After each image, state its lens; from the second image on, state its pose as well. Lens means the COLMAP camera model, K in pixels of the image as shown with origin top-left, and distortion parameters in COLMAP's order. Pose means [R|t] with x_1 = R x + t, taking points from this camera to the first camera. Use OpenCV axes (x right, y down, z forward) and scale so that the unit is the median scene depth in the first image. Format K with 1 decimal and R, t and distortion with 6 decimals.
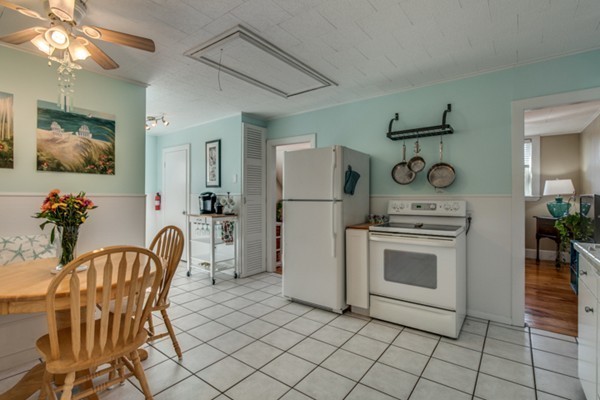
lens RADIAL K [[294.0, 0, 297.3], [0, 294.0, 196.1], [0, 0, 1]] dist [-0.011893, 0.002084]
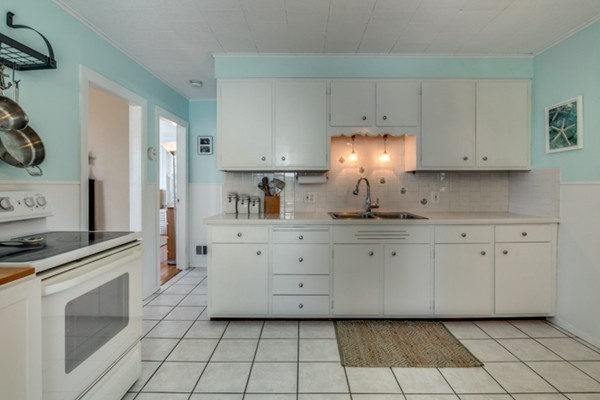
lens RADIAL K [[294.0, 0, 306.7], [0, 294.0, 187.5], [0, 0, 1]] dist [-0.011893, 0.002084]
pose [[-0.599628, -0.009260, 0.800225, -0.279715], [-0.001641, 0.999945, 0.010342, 0.002403], [-0.800277, 0.004888, -0.599610, 1.010276]]
